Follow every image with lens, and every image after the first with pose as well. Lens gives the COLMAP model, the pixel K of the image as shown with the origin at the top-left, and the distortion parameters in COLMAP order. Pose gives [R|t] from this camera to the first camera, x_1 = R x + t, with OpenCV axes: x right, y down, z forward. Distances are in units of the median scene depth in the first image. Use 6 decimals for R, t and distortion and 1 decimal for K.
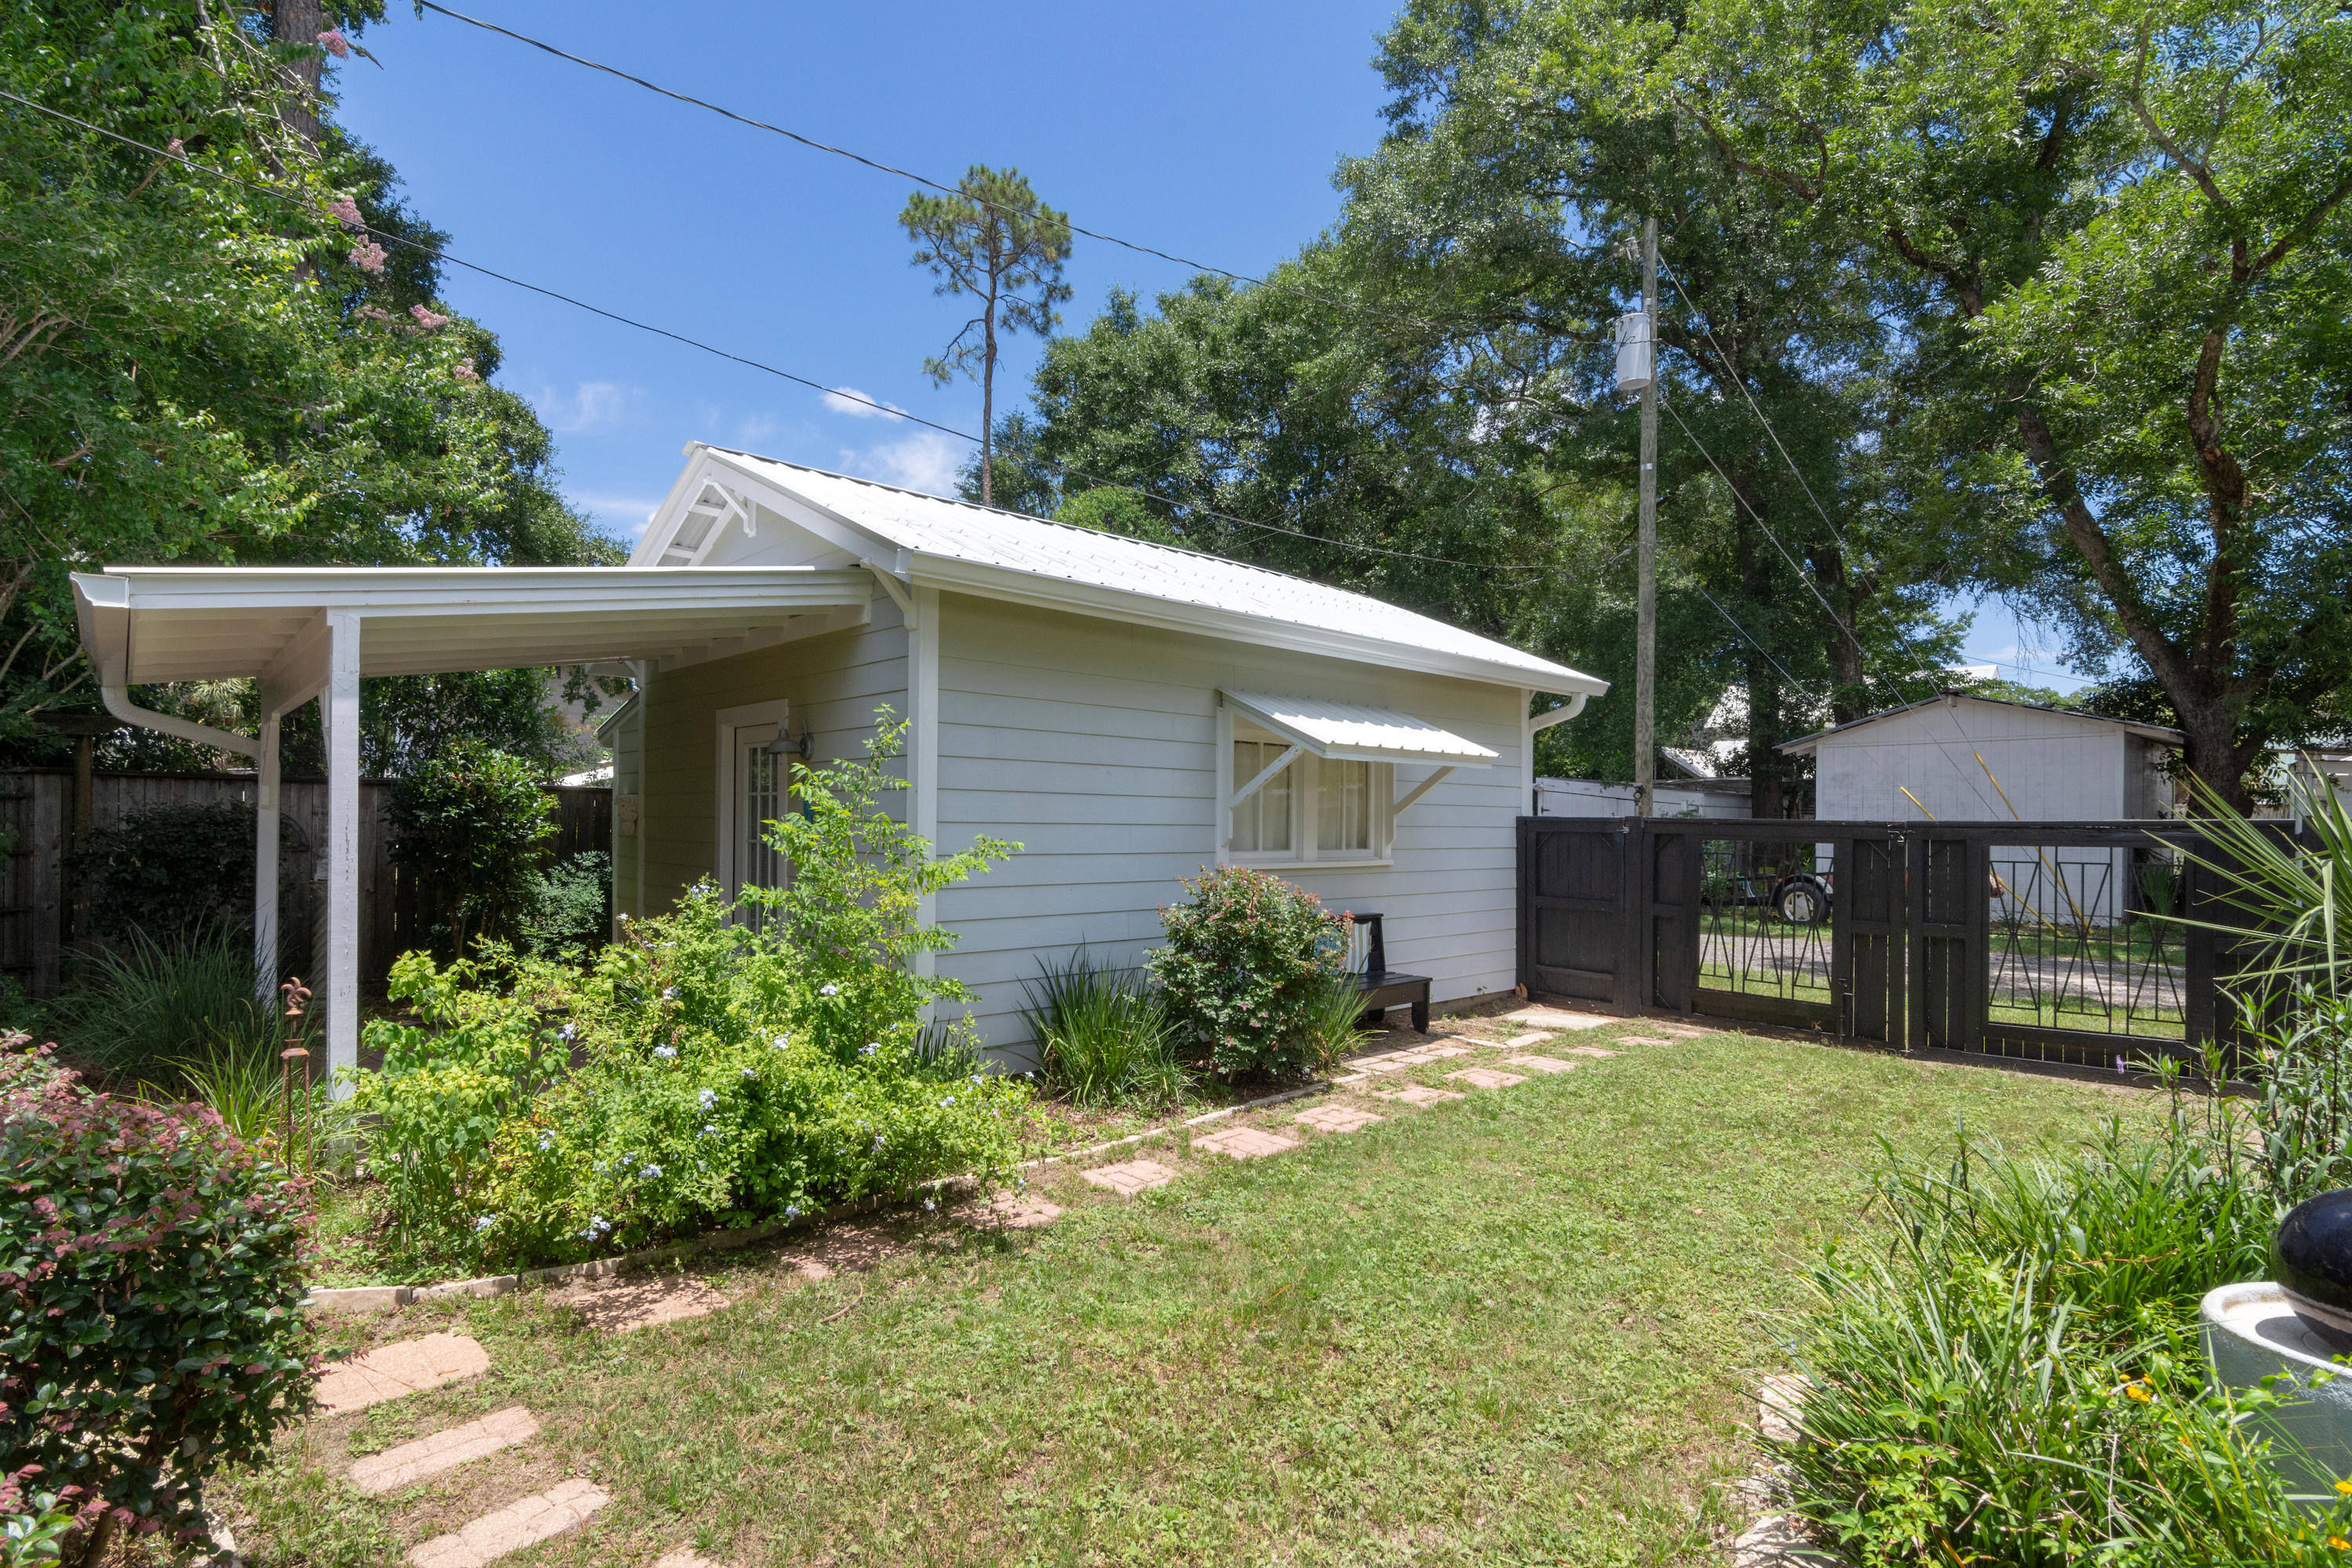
lens RADIAL K [[1133.9, 0, 1181.7], [0, 1133.9, 797.6], [0, 0, 1]] dist [0.000350, -0.000119]
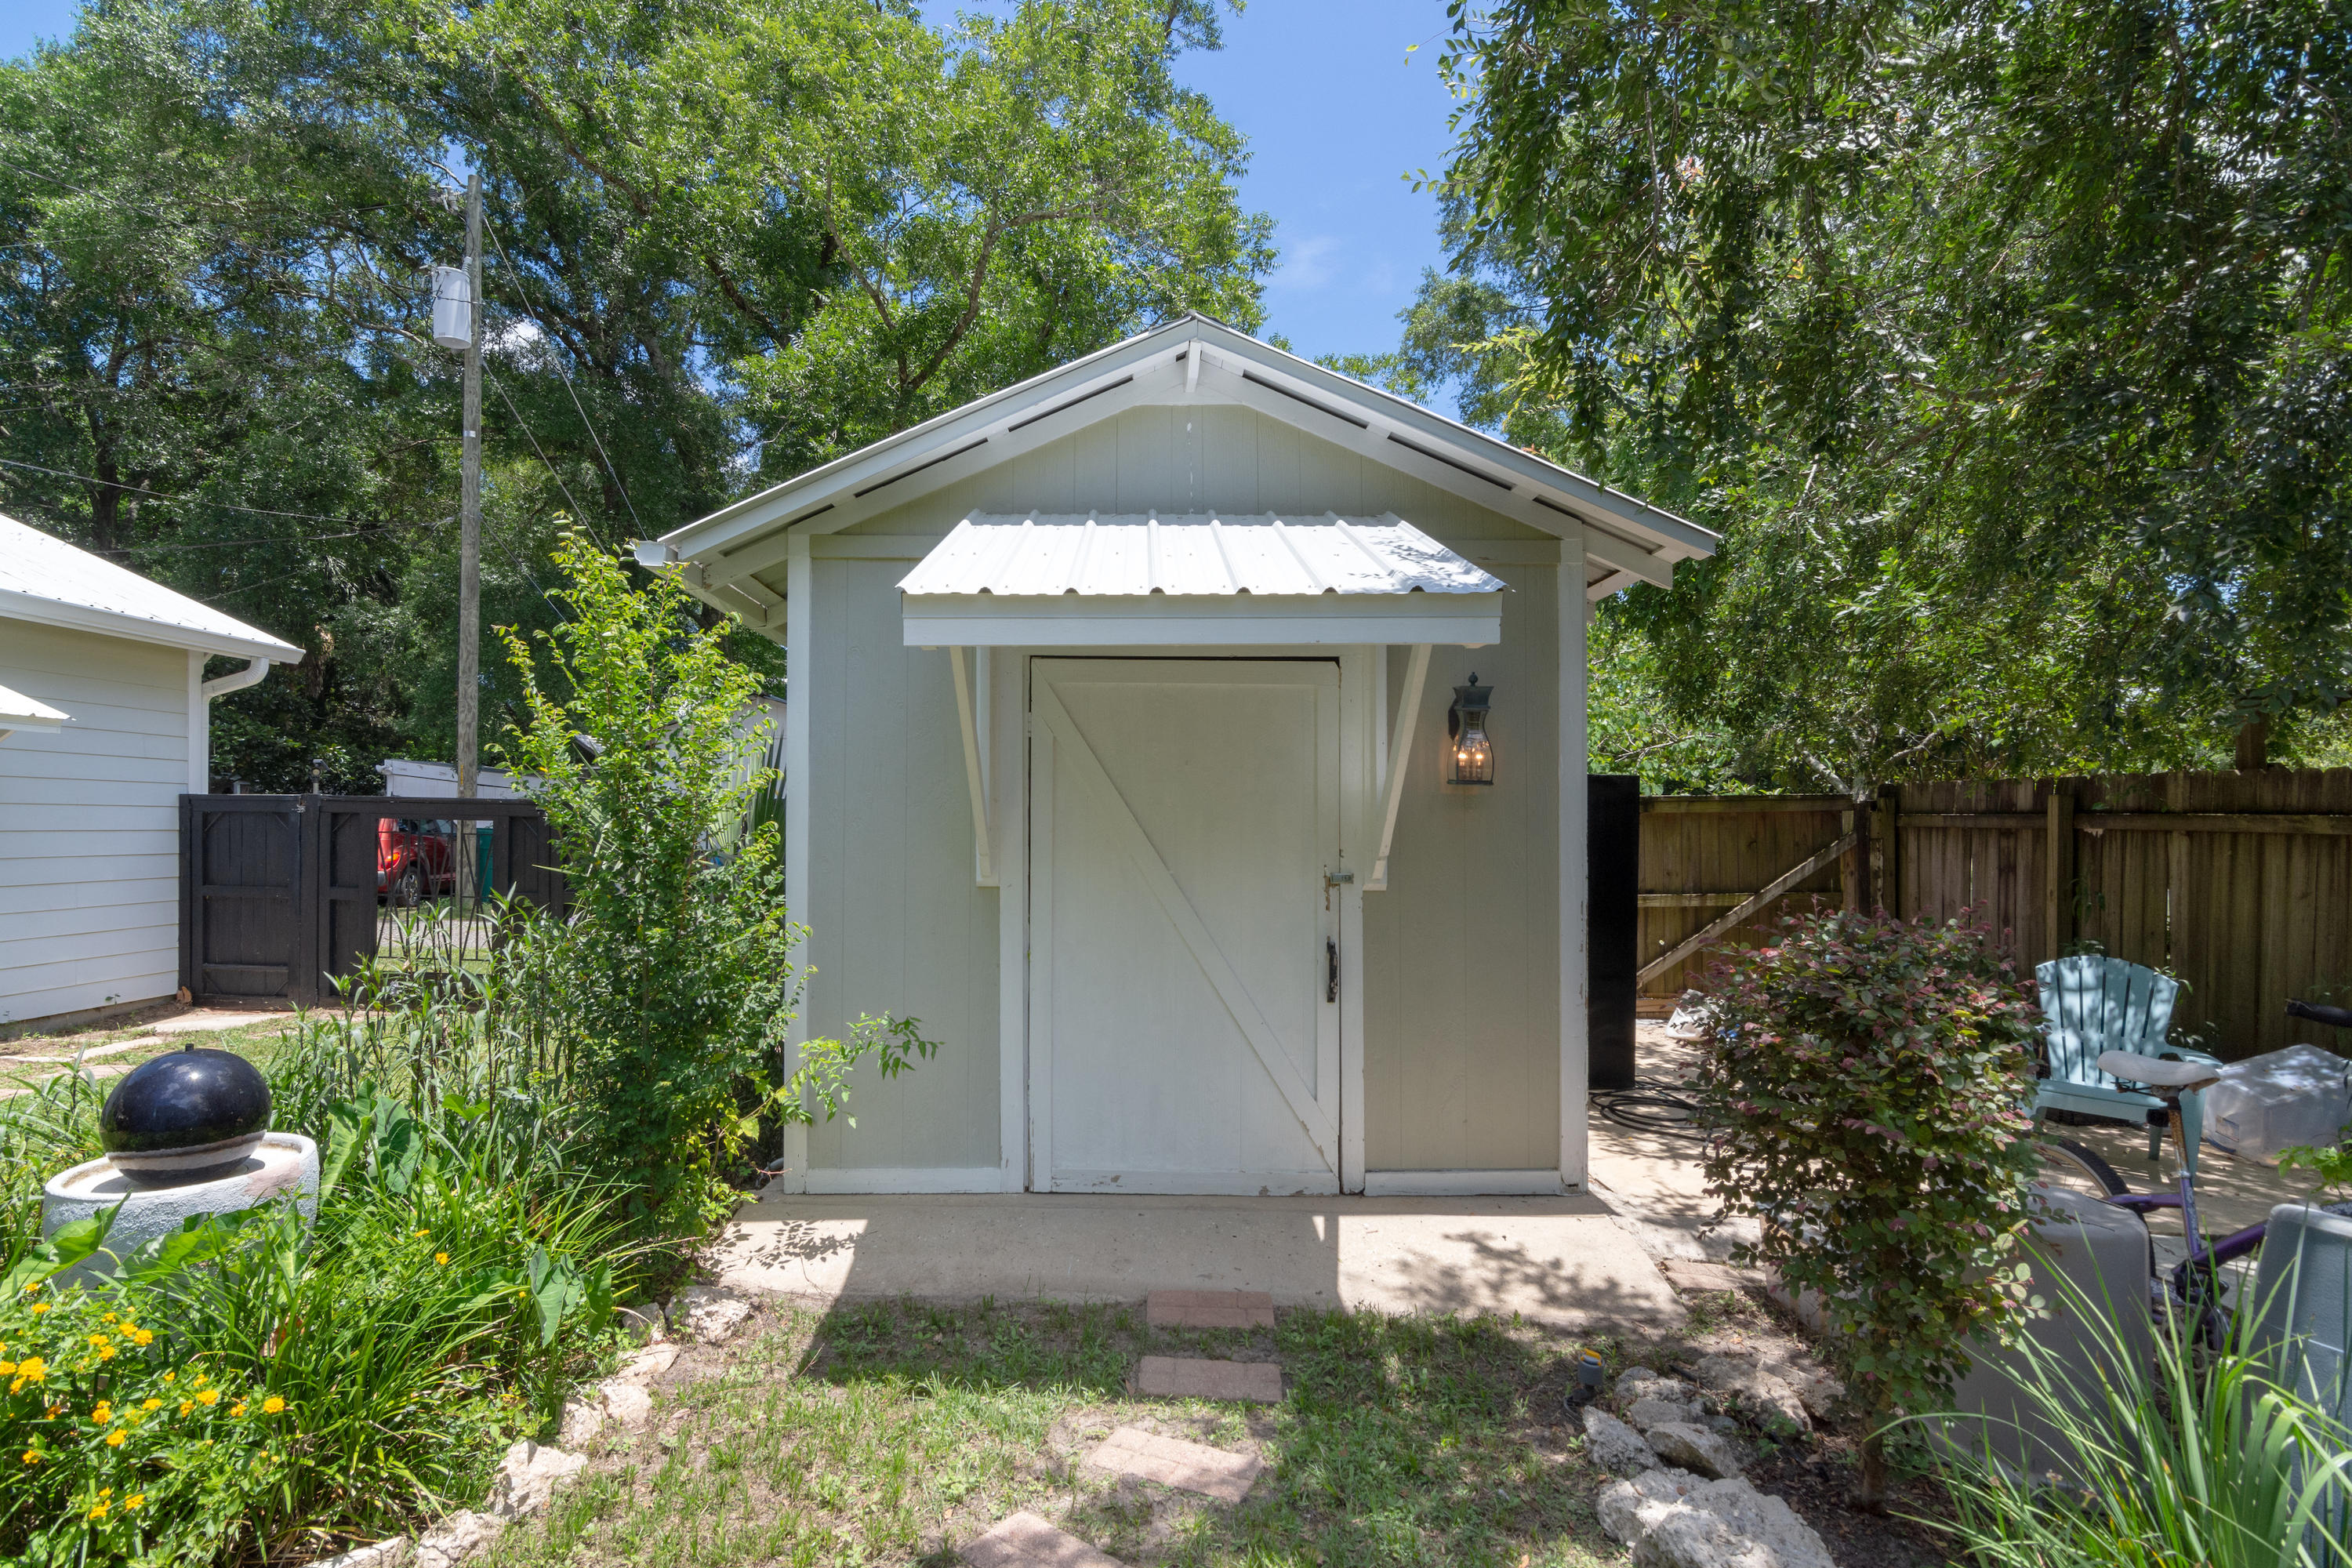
lens RADIAL K [[1166.4, 0, 1175.2], [0, 1166.4, 804.0], [0, 0, 1]] dist [-0.000302, -0.000094]
pose [[0.719903, 0.010649, 0.693993, 0.158119], [-0.018580, 0.999820, 0.003932, 0.004429], [-0.693826, -0.015725, 0.719971, -0.120237]]
